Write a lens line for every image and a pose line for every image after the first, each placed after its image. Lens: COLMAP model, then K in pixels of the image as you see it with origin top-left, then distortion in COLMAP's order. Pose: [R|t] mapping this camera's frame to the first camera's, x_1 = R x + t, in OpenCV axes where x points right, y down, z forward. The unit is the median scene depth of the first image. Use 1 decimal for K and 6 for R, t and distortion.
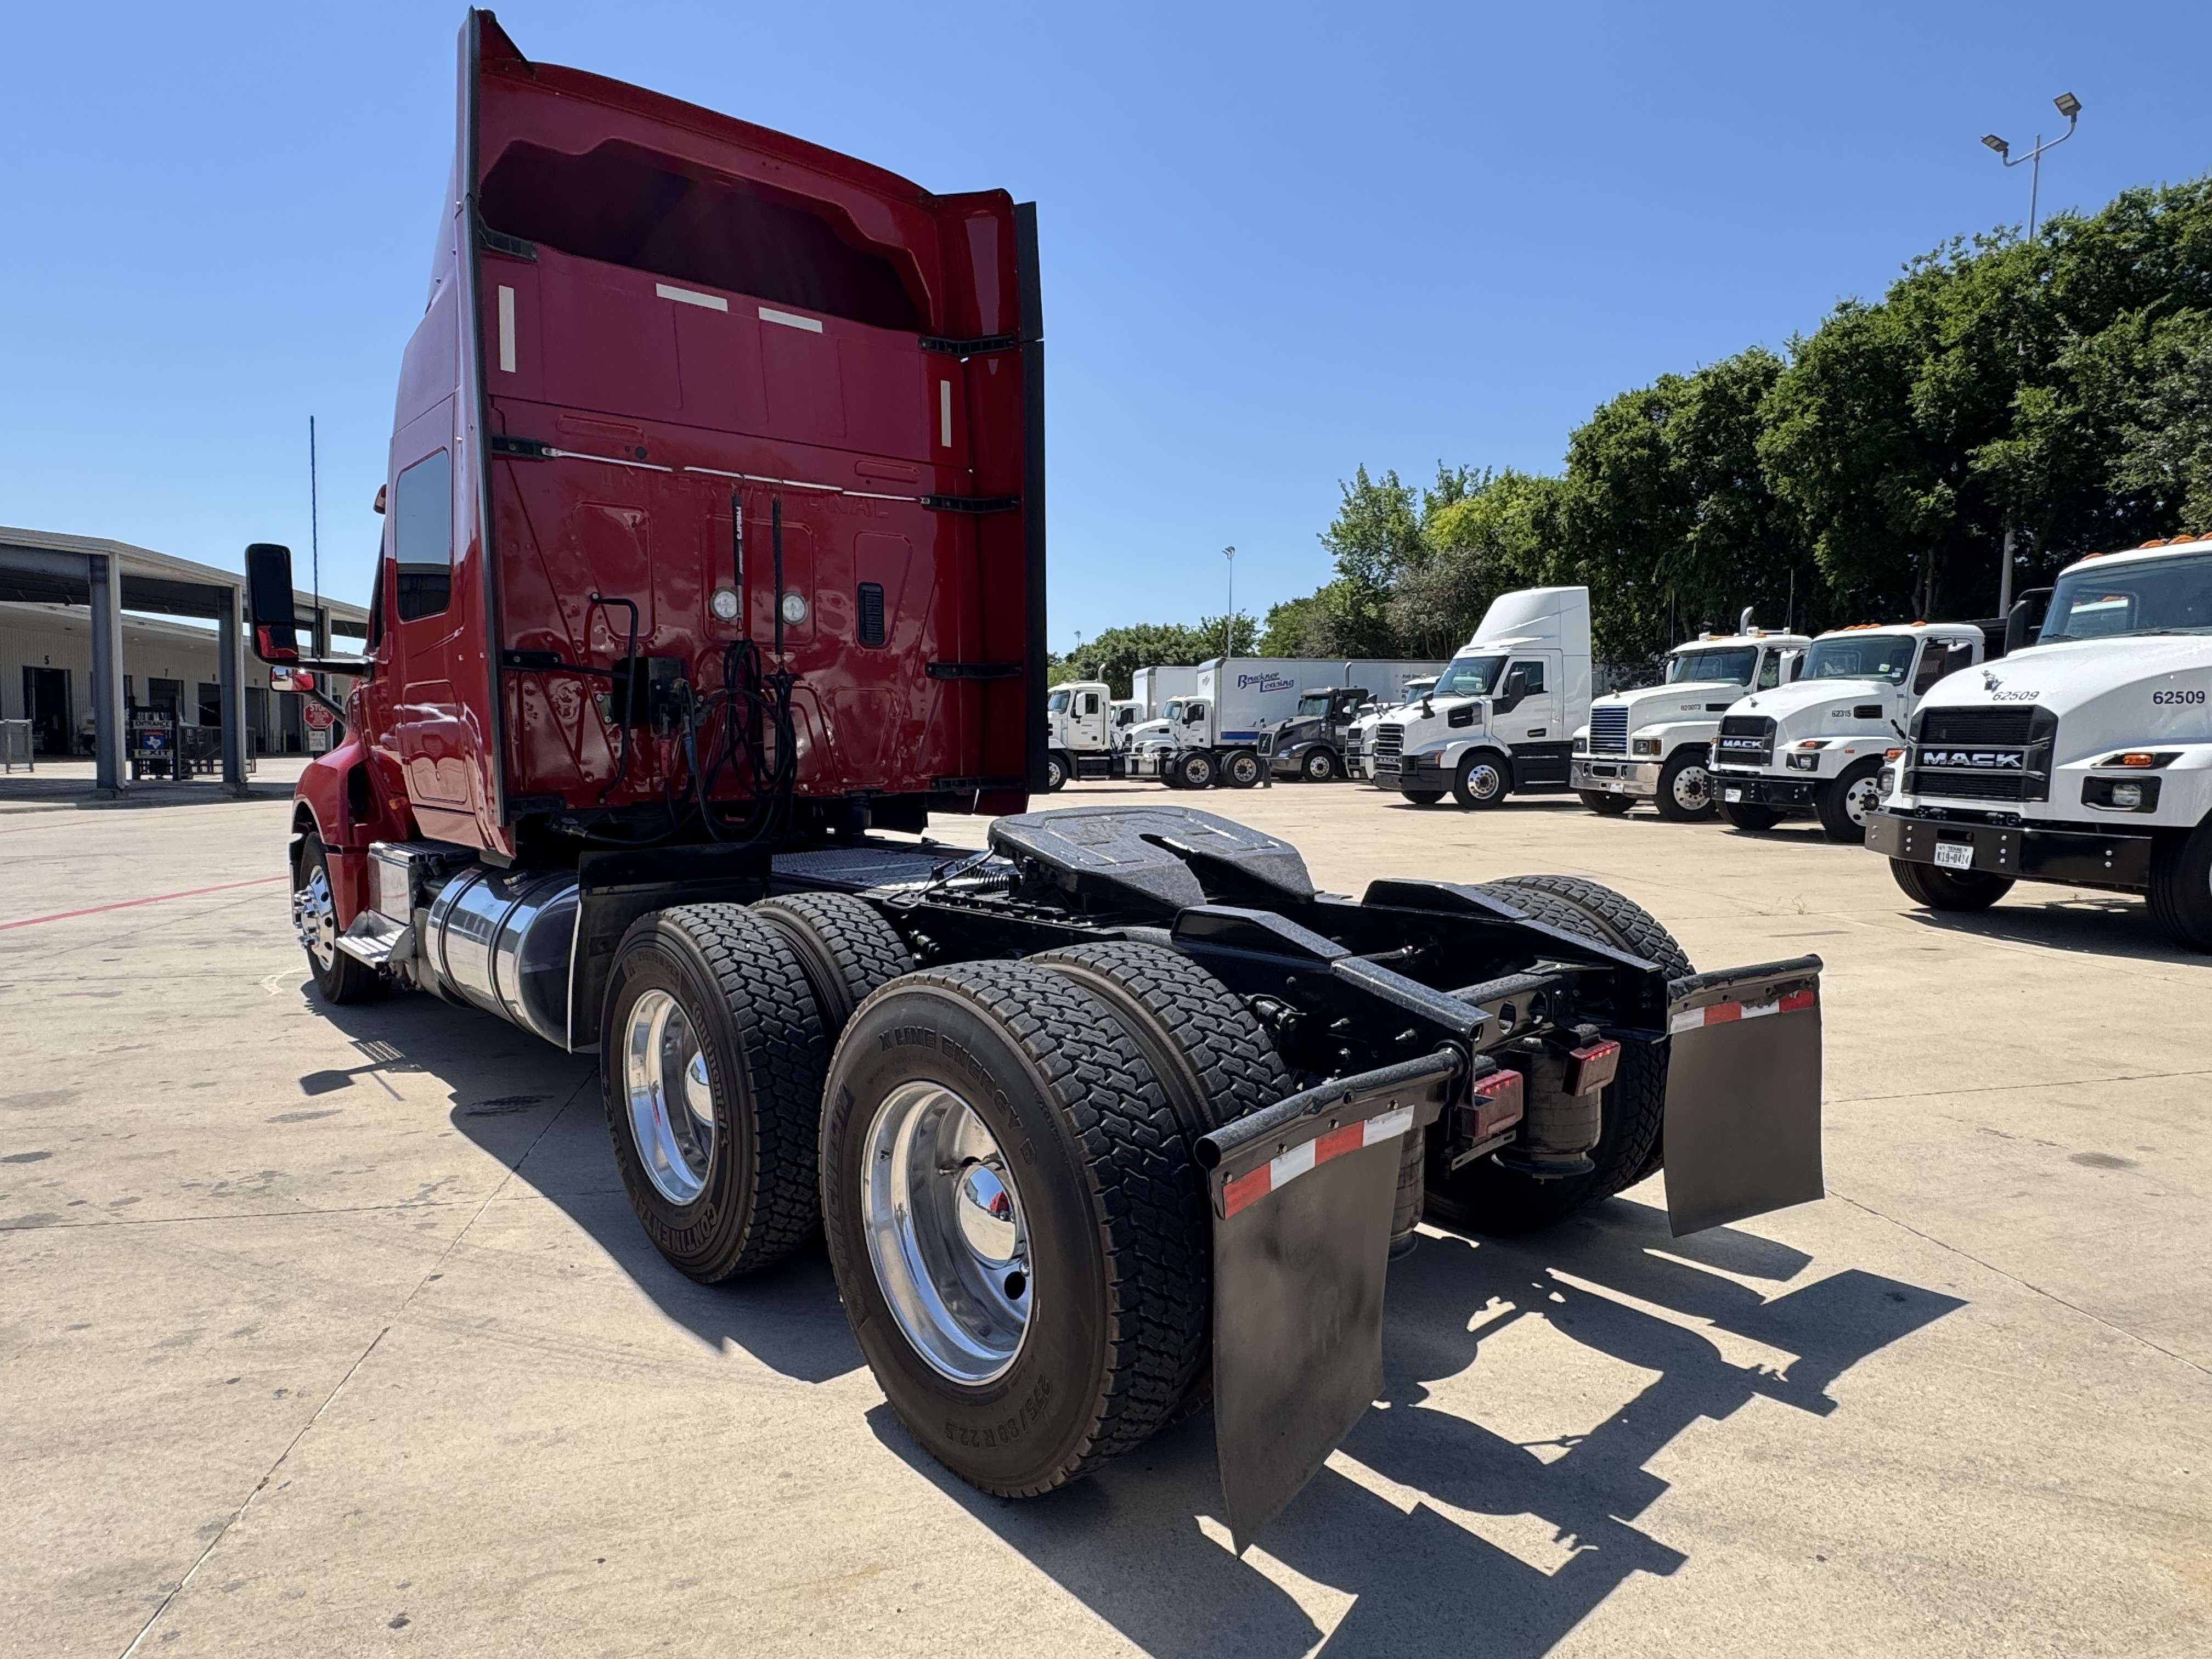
lens RADIAL K [[1263.4, 0, 1101.6], [0, 1263.4, 828.1], [0, 0, 1]] dist [-0.002818, 0.000677]
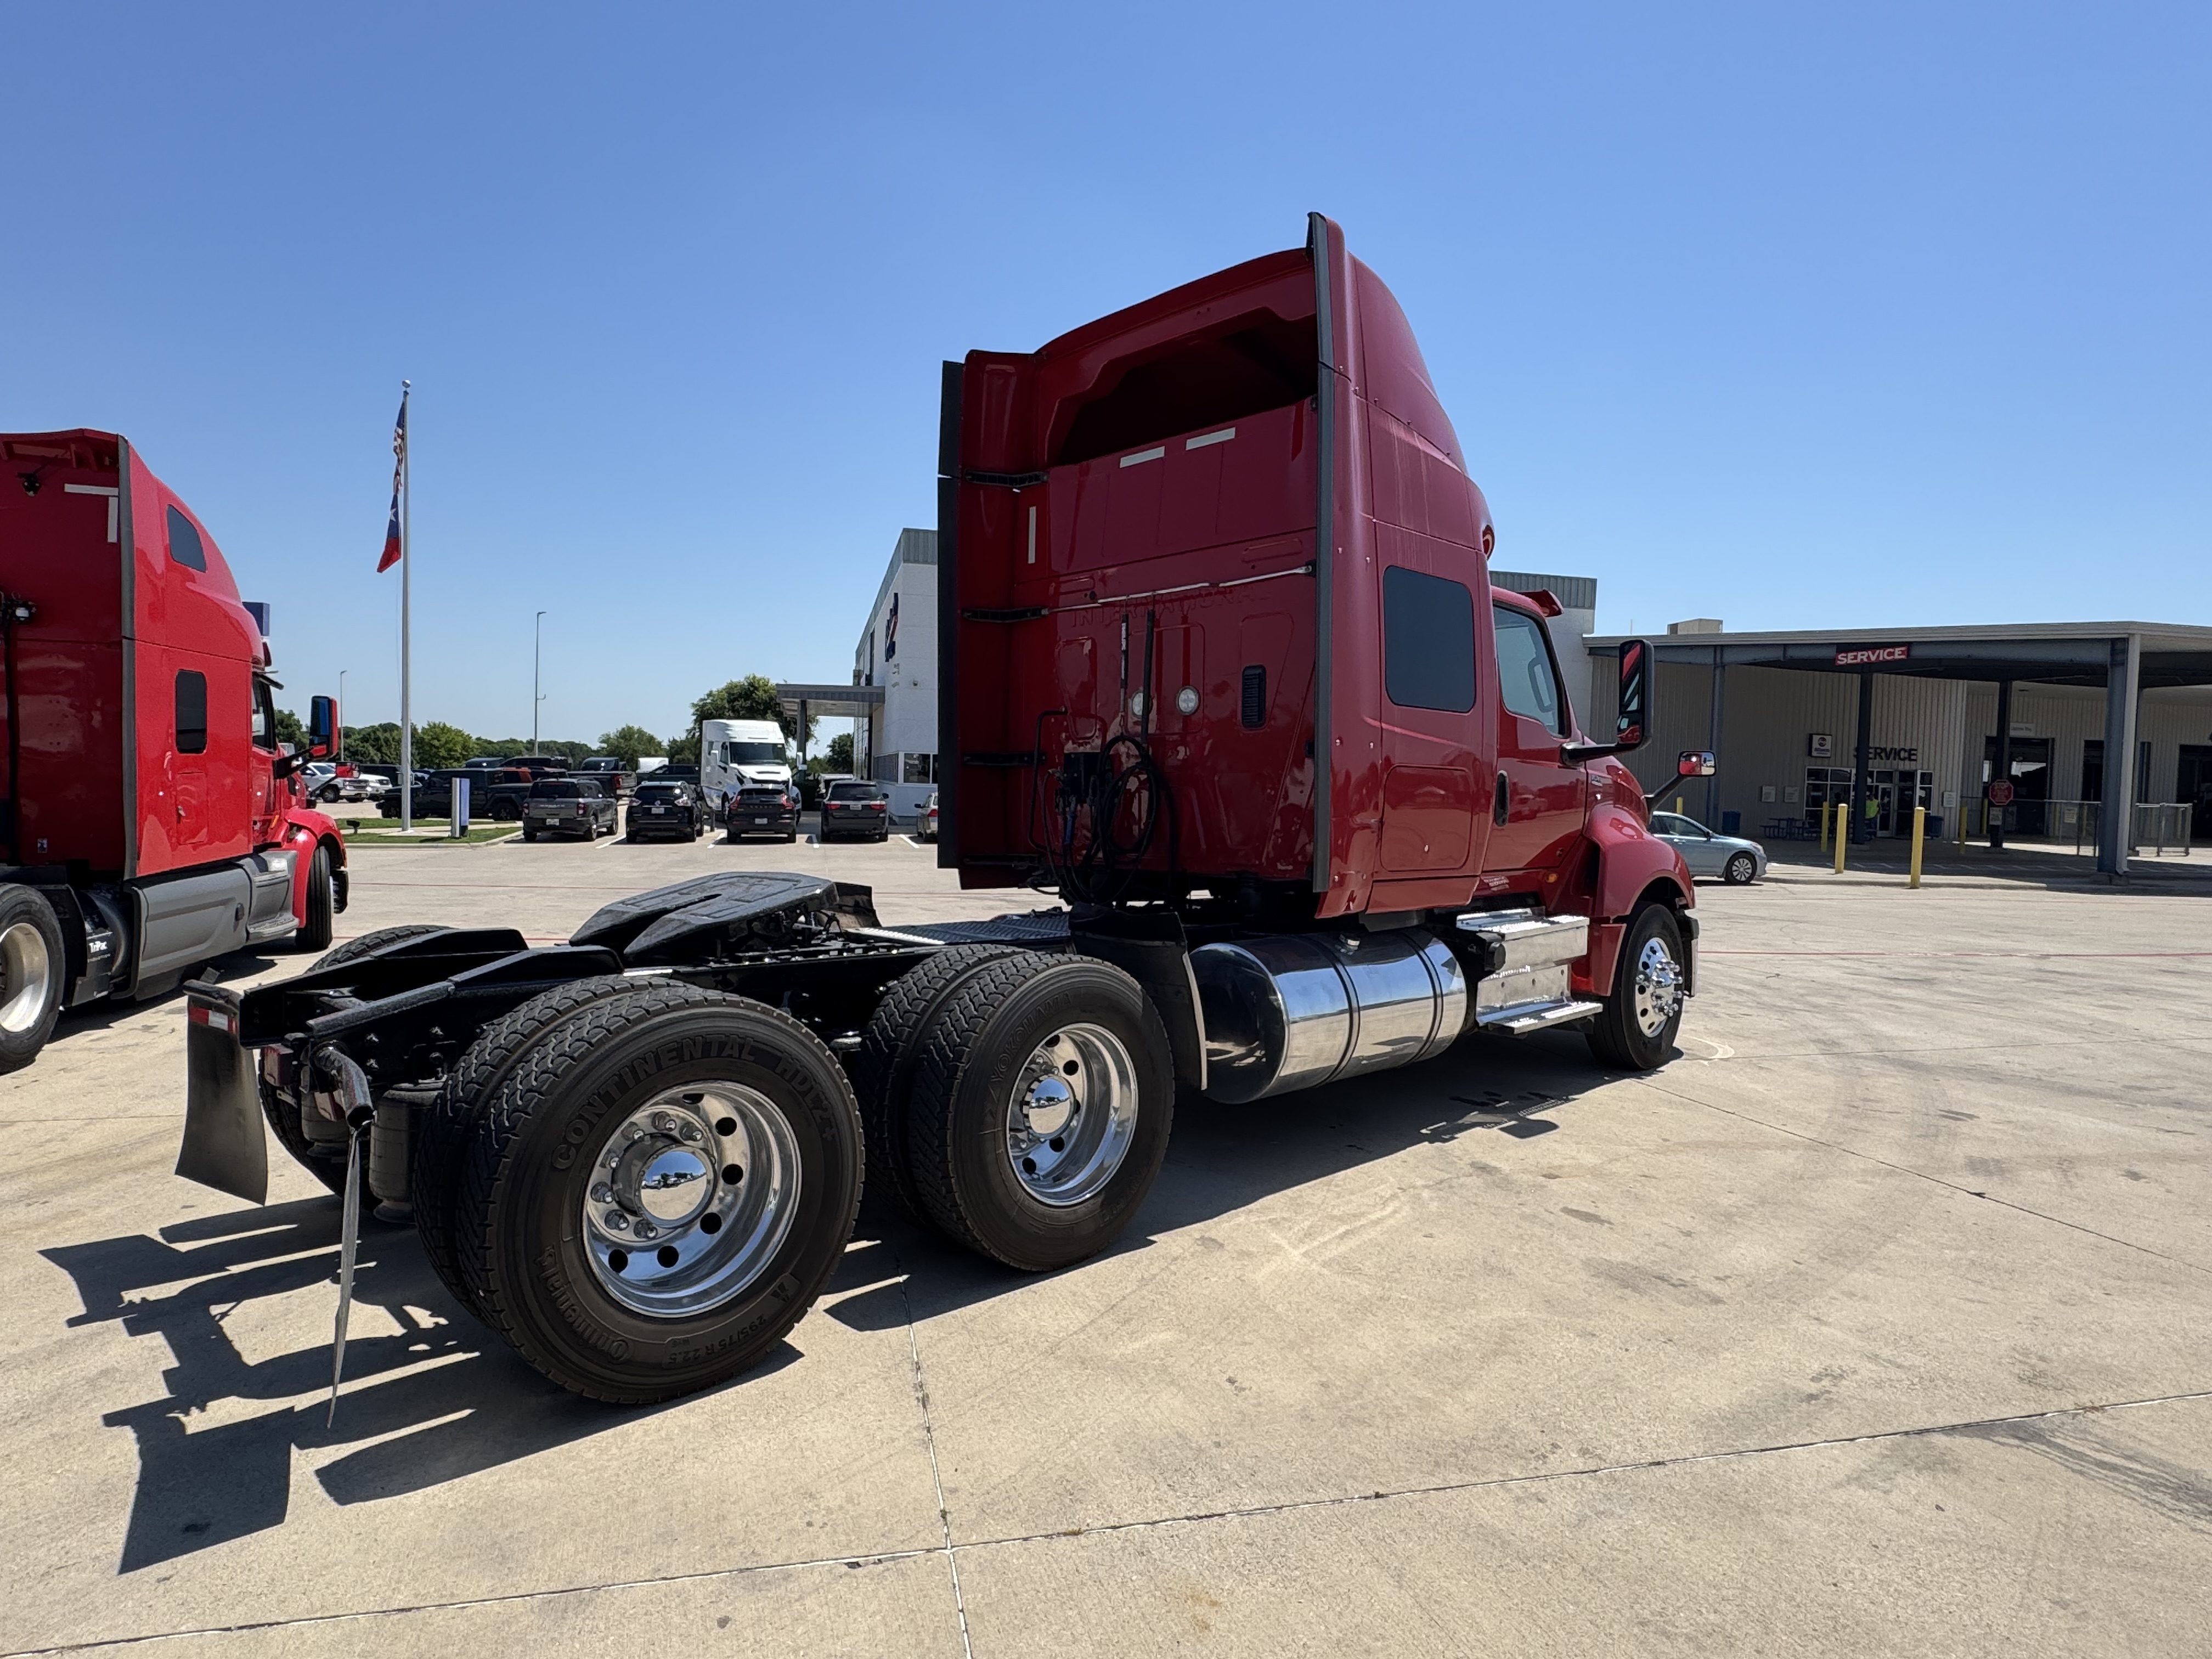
lens RADIAL K [[1263.4, 0, 1101.6], [0, 1263.4, 828.1], [0, 0, 1]] dist [-0.002818, 0.000677]
pose [[0.038614, 0.025028, -0.998941, 0.886034], [-0.091174, 0.995605, 0.021420, -0.083314], [0.995086, 0.090250, 0.040726, 0.923969]]
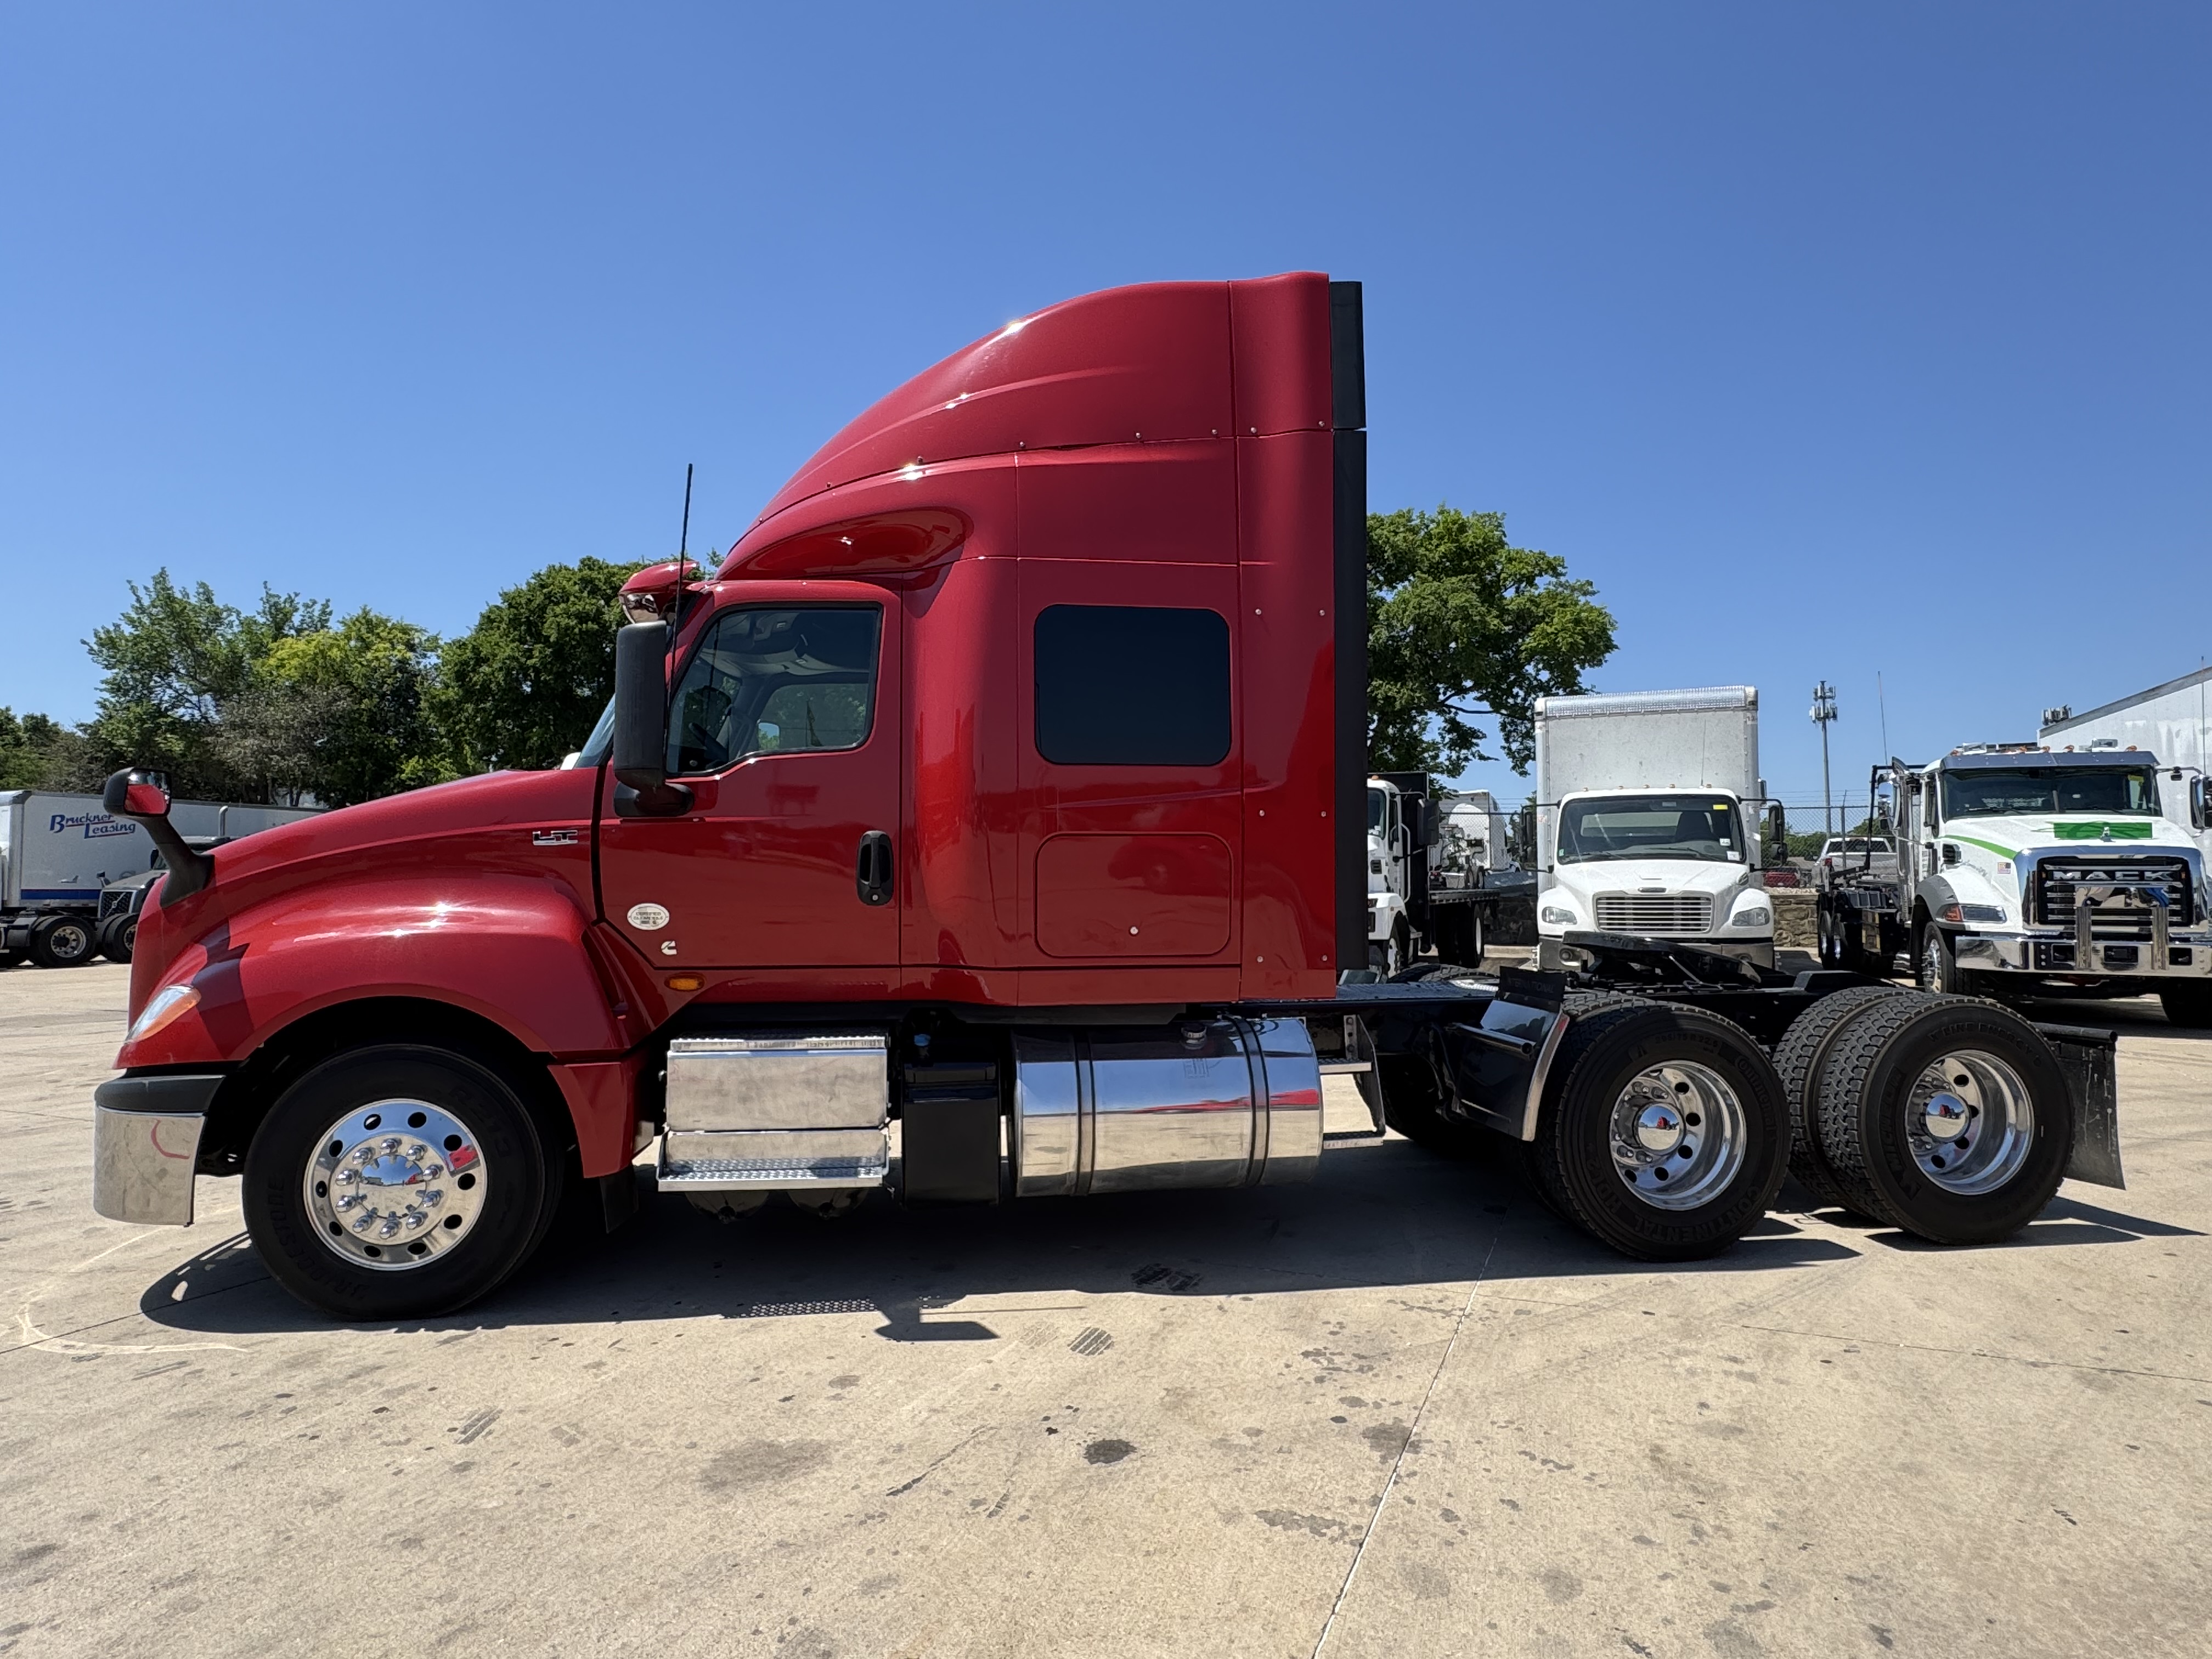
lens RADIAL K [[1263.4, 0, 1101.6], [0, 1263.4, 828.1], [0, 0, 1]] dist [-0.002818, 0.000677]
pose [[0.553213, 0.040217, 0.832068, -1.259963], [0.063906, 0.993842, -0.090525, -0.032880], [-0.830585, 0.103254, 0.547236, 0.468507]]
